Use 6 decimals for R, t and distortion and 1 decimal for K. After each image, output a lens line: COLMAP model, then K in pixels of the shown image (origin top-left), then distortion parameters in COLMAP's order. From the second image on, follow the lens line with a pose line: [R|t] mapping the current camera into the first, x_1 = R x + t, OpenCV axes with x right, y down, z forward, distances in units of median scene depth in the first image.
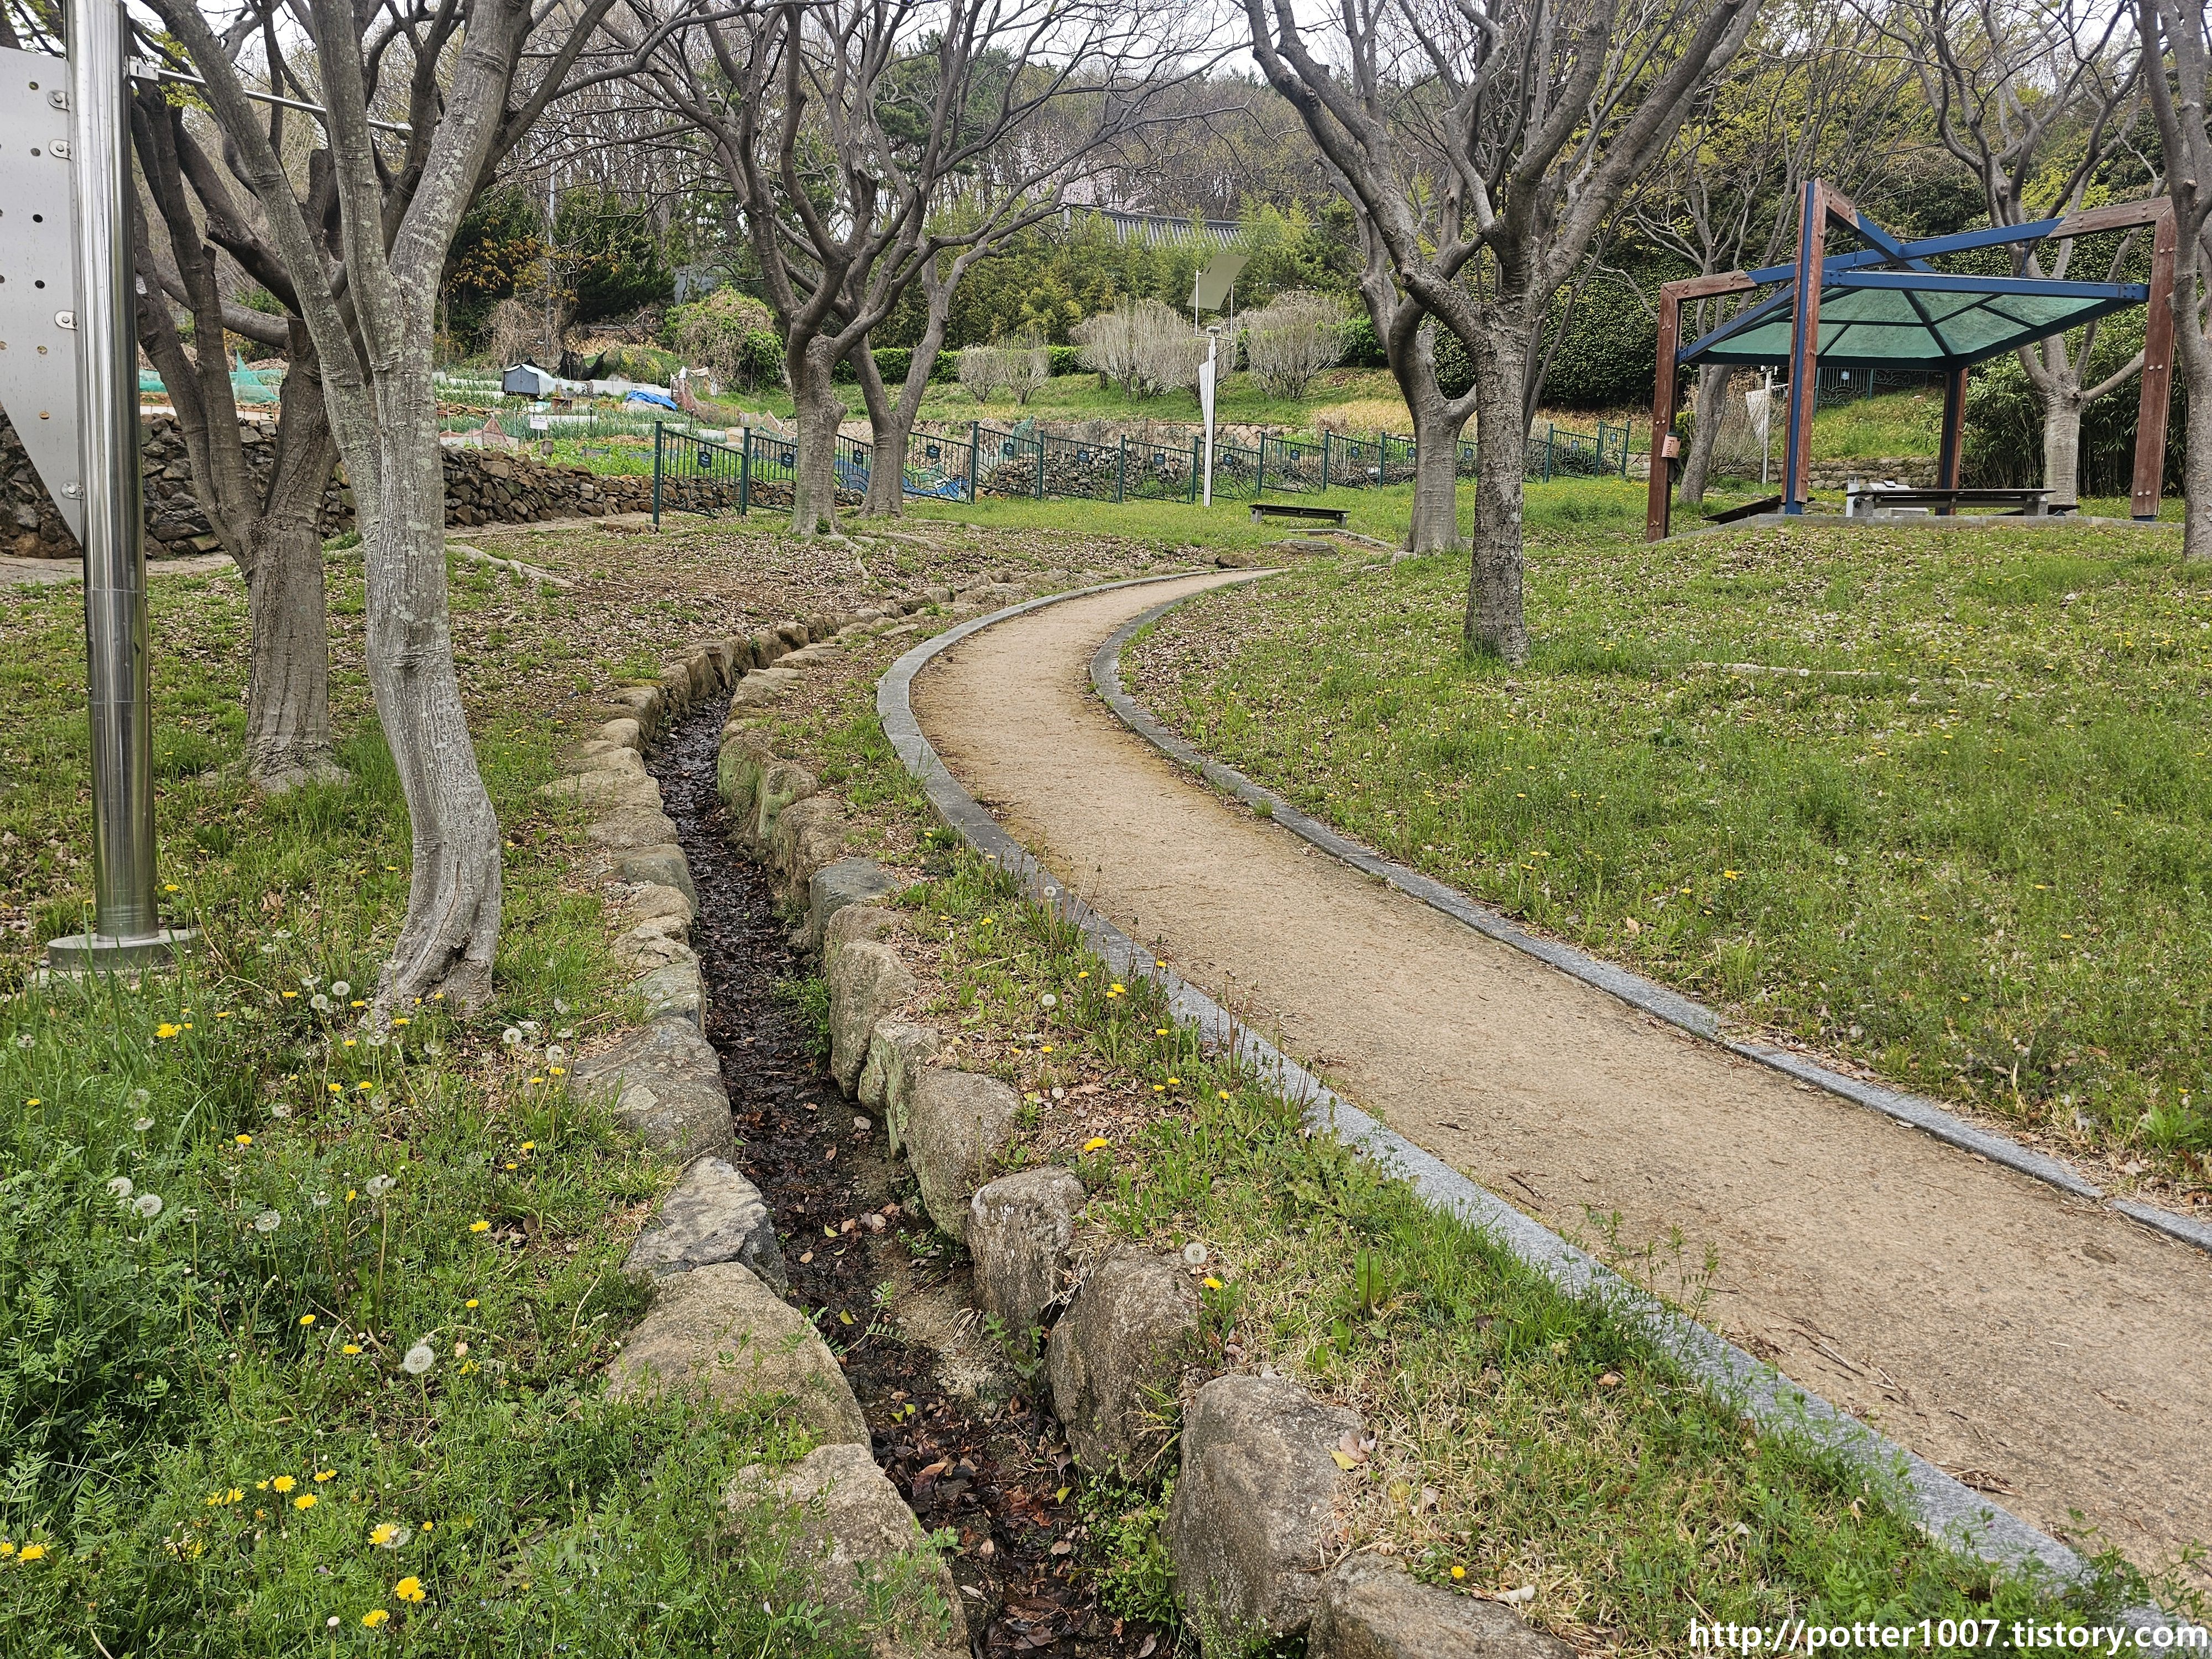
lens RADIAL K [[1466.5, 0, 1106.4], [0, 1466.5, 819.3], [0, 0, 1]] dist [0.024057, -0.010382]
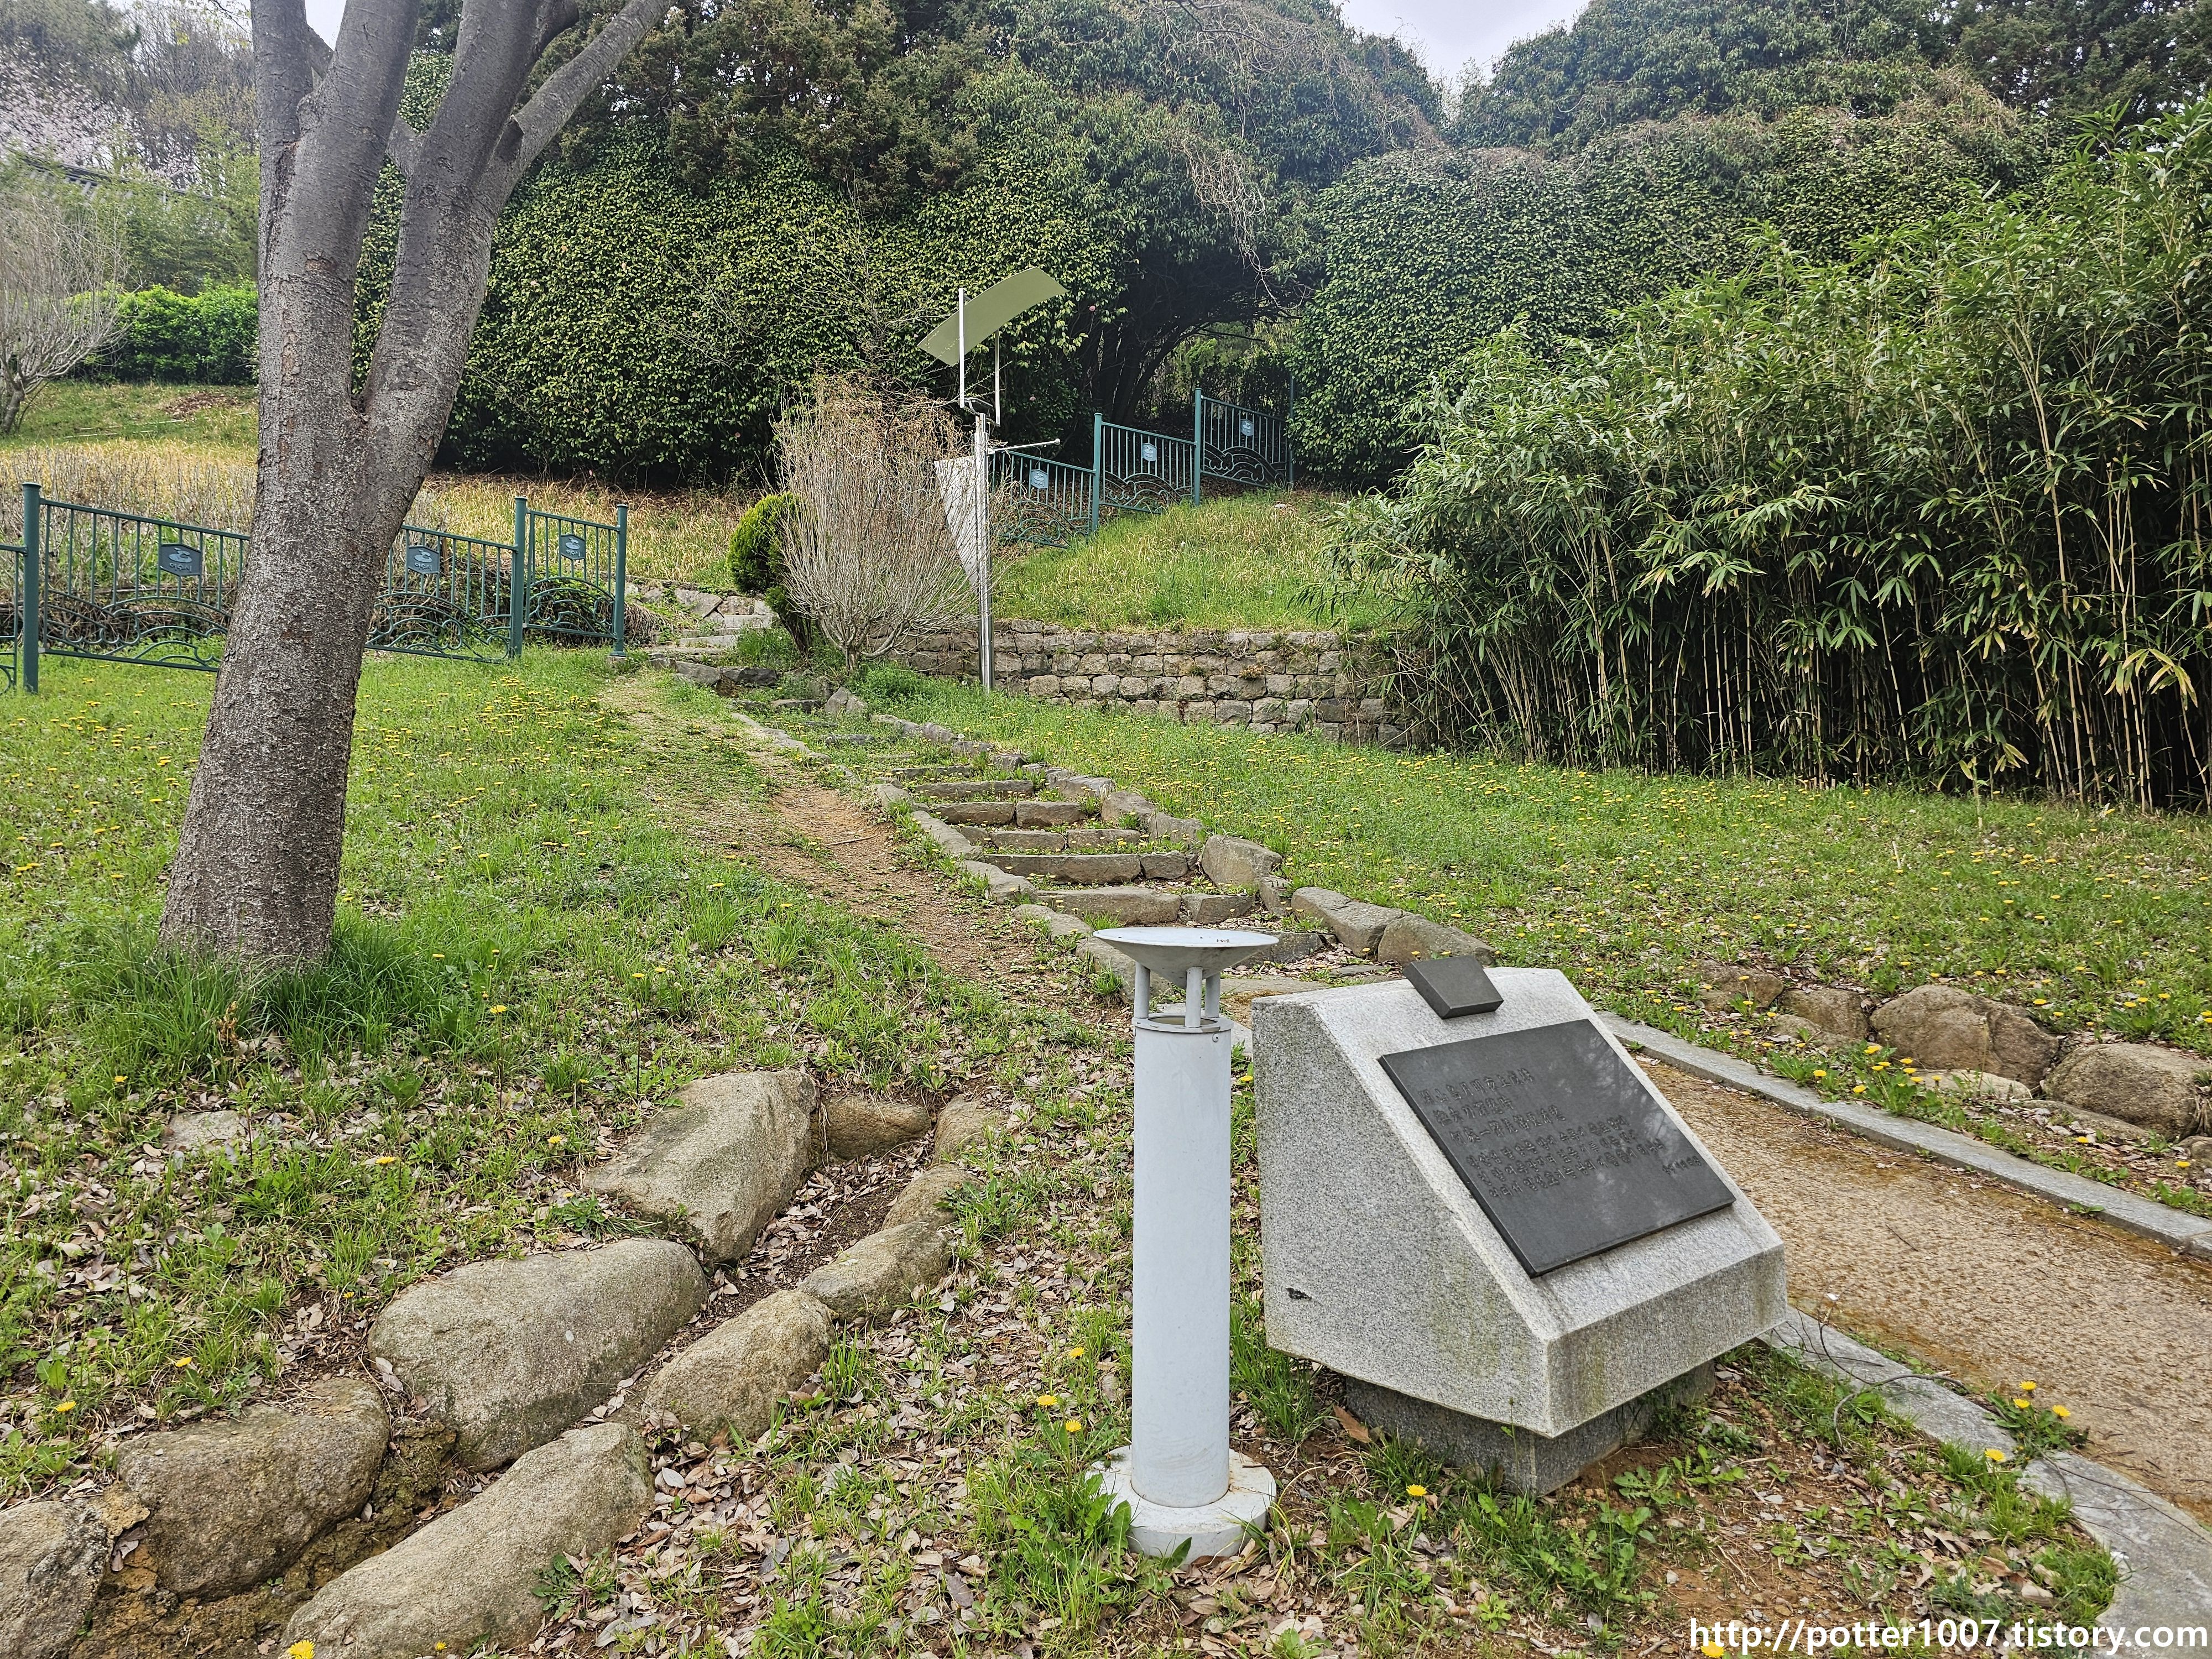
lens RADIAL K [[1466.5, 0, 1123.1], [0, 1466.5, 822.8], [0, 0, 1]] dist [0.024057, -0.010382]
pose [[0.911243, -0.023262, 0.411211, 0.295115], [0.054744, 0.996386, -0.064950, -0.150889], [-0.408214, 0.081697, 0.909223, 0.582234]]
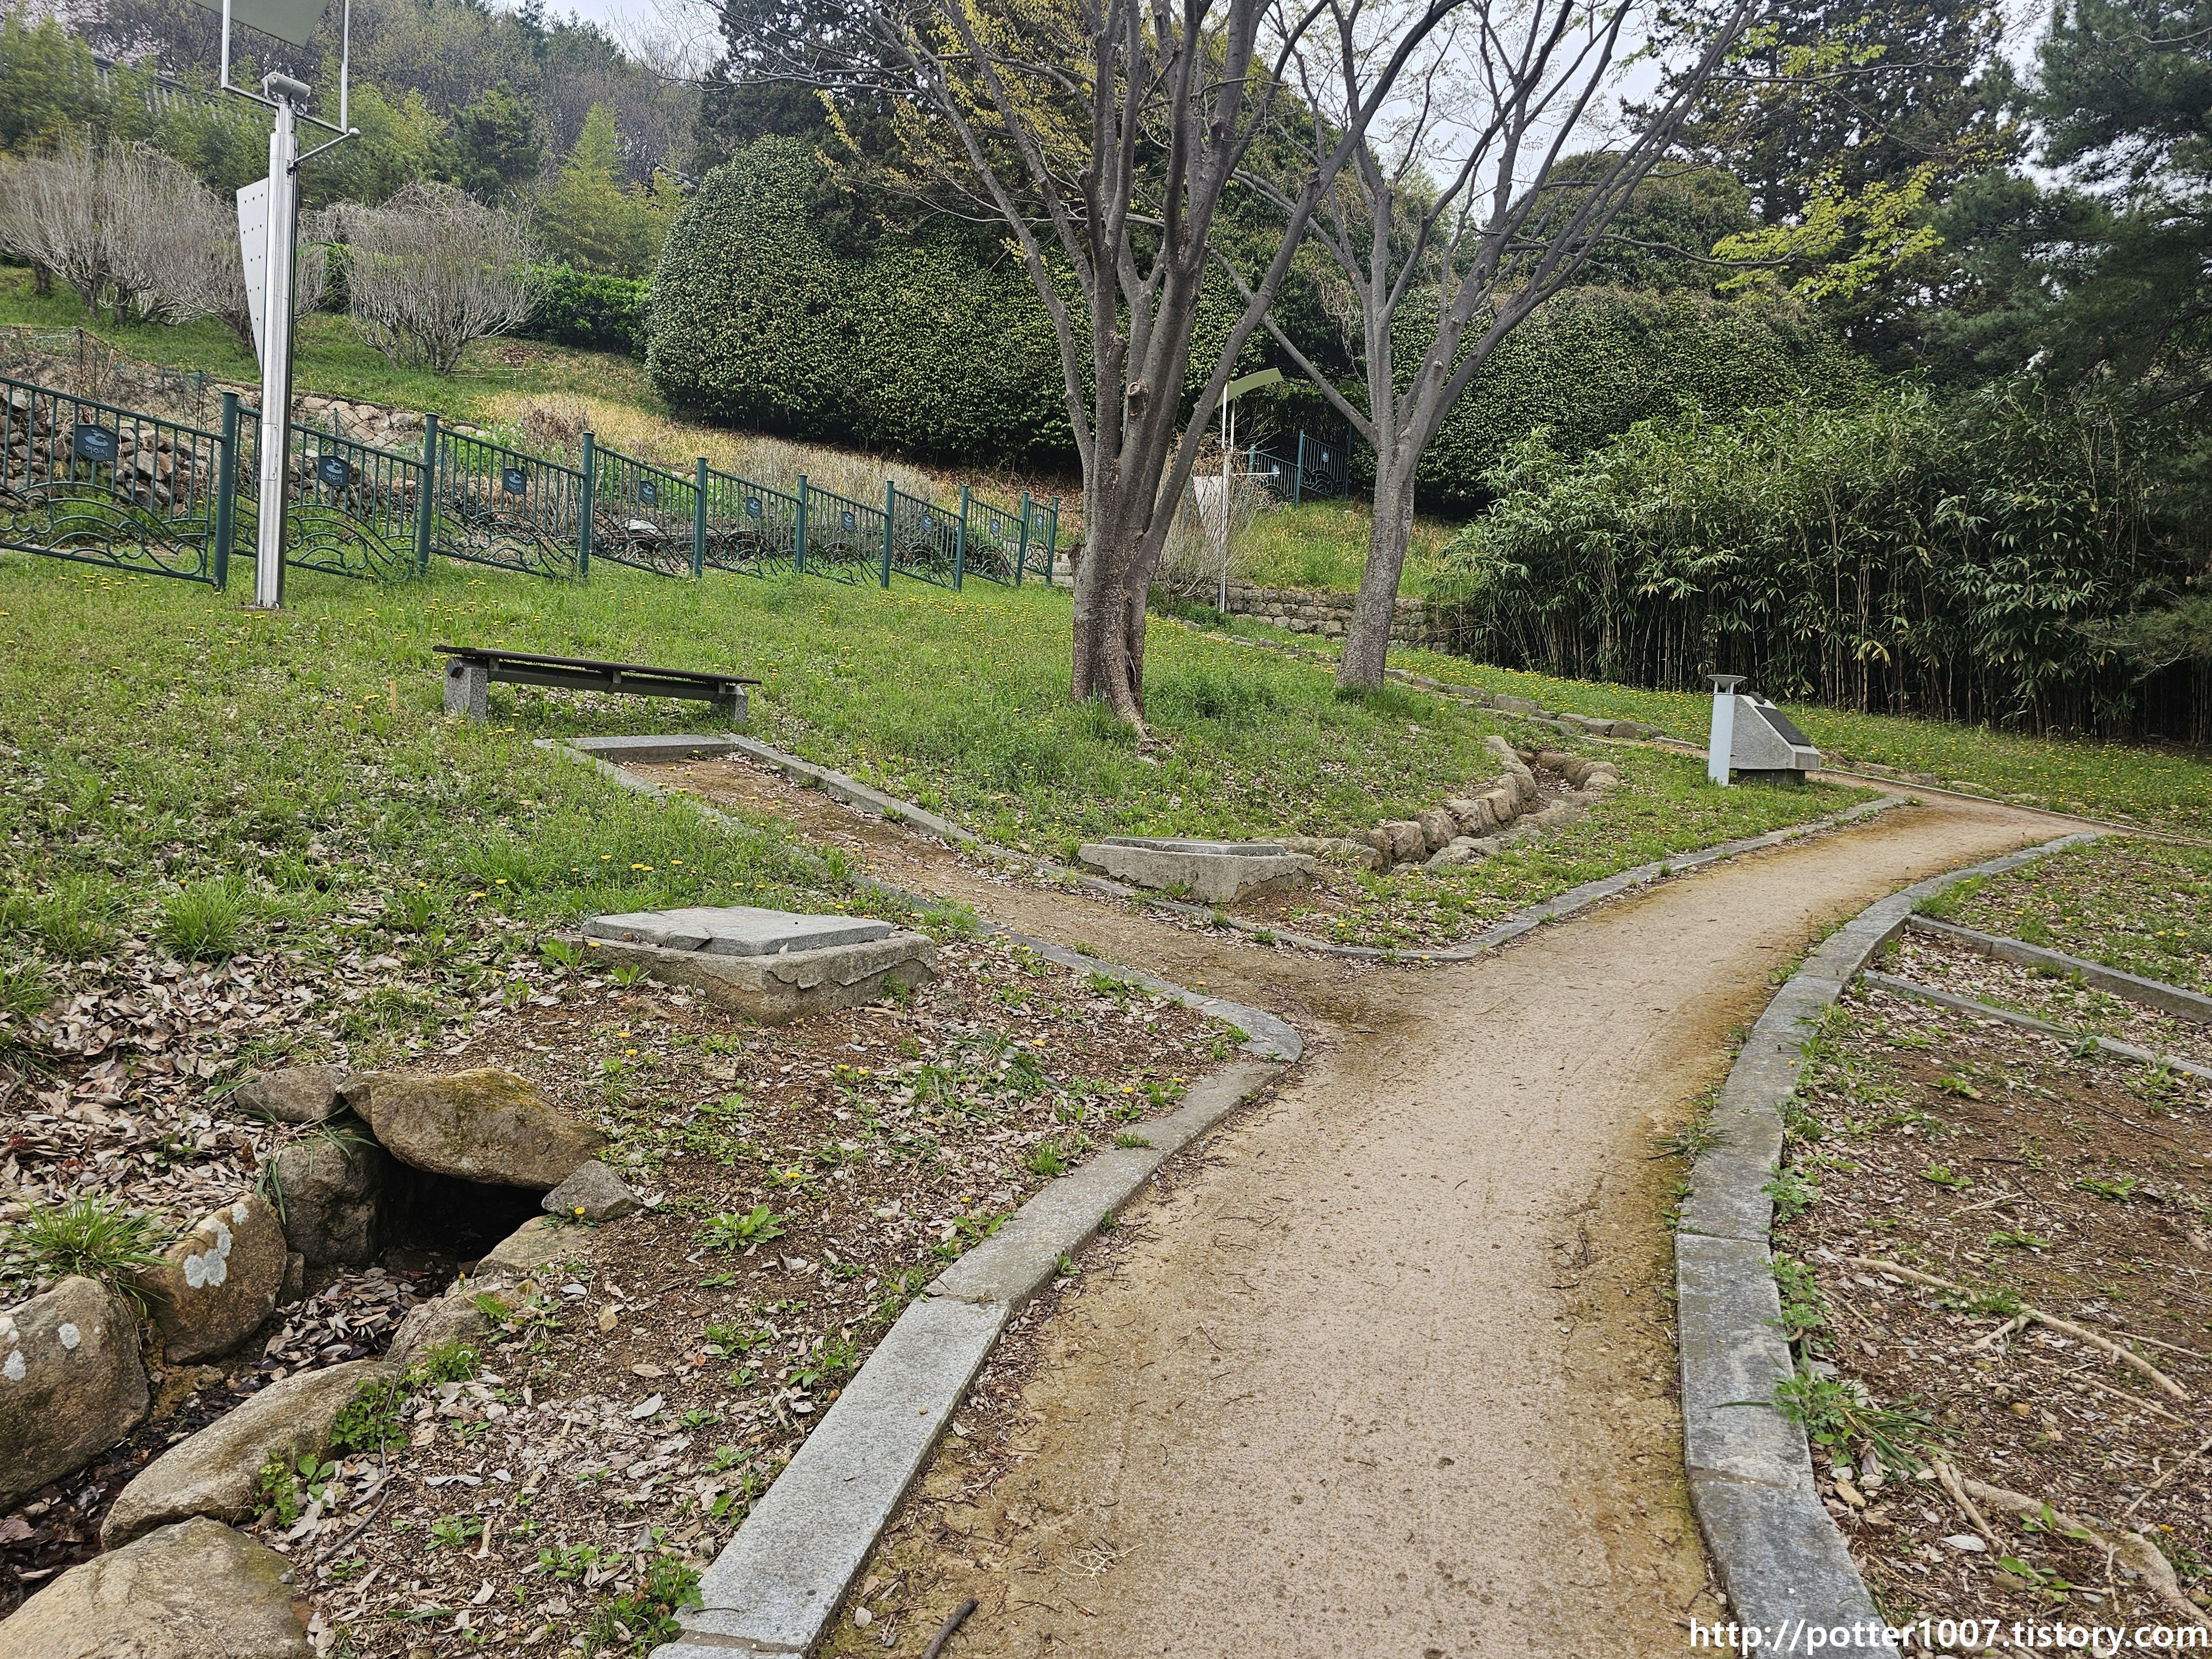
lens RADIAL K [[1466.5, 0, 1118.9], [0, 1466.5, 825.9], [0, 0, 1]] dist [0.024057, -0.010382]
pose [[0.829521, 0.002748, 0.558469, 0.030396], [0.009852, 0.999760, -0.019553, -0.111918], [-0.558389, 0.021722, 0.829295, 0.445647]]
